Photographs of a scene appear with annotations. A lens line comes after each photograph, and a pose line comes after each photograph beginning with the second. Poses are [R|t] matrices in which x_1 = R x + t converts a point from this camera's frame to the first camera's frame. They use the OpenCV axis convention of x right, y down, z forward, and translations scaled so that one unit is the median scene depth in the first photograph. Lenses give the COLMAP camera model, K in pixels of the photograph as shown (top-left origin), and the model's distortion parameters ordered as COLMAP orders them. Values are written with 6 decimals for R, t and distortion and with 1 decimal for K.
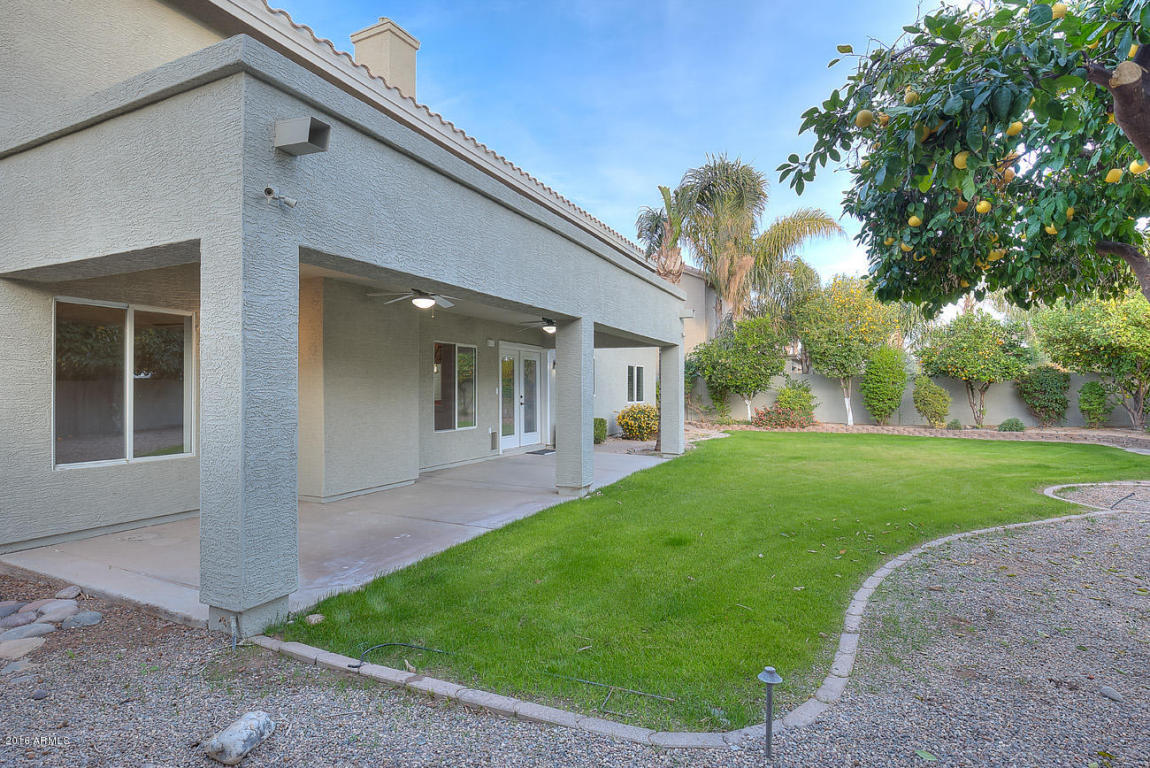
lens RADIAL K [[586.0, 0, 574.1], [0, 586.0, 385.2], [0, 0, 1]] dist [-0.001047, -0.000099]
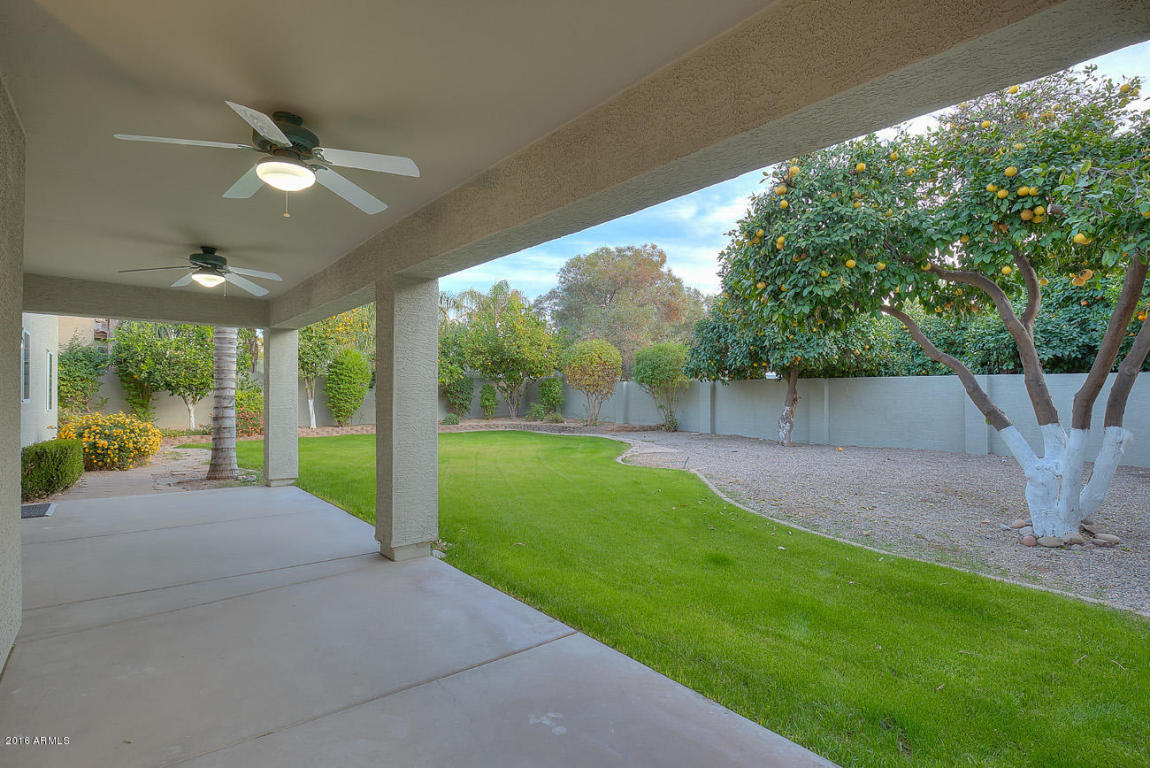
lens RADIAL K [[581.7, 0, 575.7], [0, 581.7, 386.4], [0, 0, 1]] dist [-0.005200, -0.000361]
pose [[0.436939, 0.004128, 0.899482, -0.227376], [-0.002578, 0.999991, -0.003338, 0.003943], [-0.899488, -0.000860, 0.436945, 0.267643]]
